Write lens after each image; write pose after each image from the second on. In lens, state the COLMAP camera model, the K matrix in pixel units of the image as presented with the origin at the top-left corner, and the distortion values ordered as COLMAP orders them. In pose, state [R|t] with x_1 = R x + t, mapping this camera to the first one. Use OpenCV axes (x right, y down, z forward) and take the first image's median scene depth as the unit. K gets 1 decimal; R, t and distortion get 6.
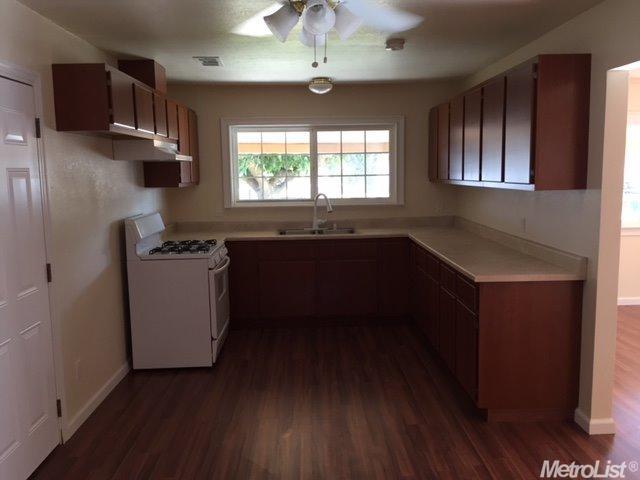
lens RADIAL K [[548.0, 0, 322.7], [0, 548.0, 241.6], [0, 0, 1]] dist [0.041818, -0.024093]
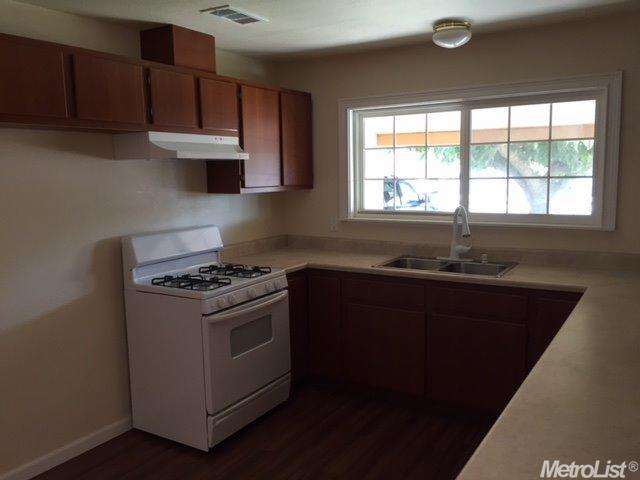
lens RADIAL K [[548.0, 0, 319.1], [0, 548.0, 240.4], [0, 0, 1]] dist [0.041818, -0.024093]
pose [[0.829787, 0.070279, -0.553638, 0.216546], [-0.065470, 0.997448, 0.028490, -0.054105], [0.554227, 0.012607, 0.832270, 0.367789]]
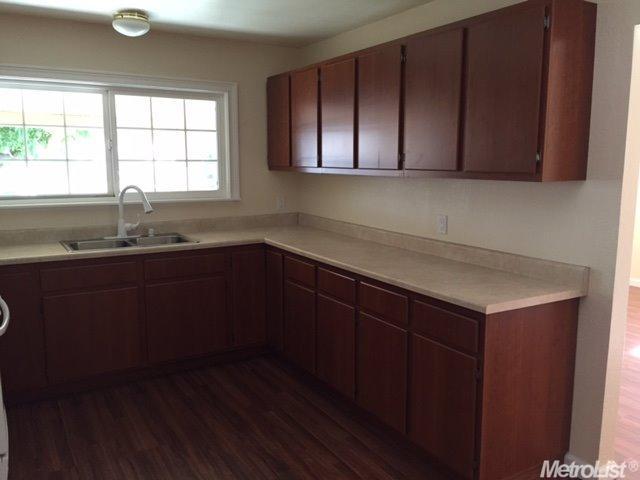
lens RADIAL K [[548.0, 0, 322.1], [0, 548.0, 240.2], [0, 0, 1]] dist [0.041818, -0.024093]
pose [[0.872800, -0.054301, 0.485049, -0.130523], [0.046293, 0.998522, 0.028484, -0.027555], [-0.485878, -0.002407, 0.874023, 0.277376]]
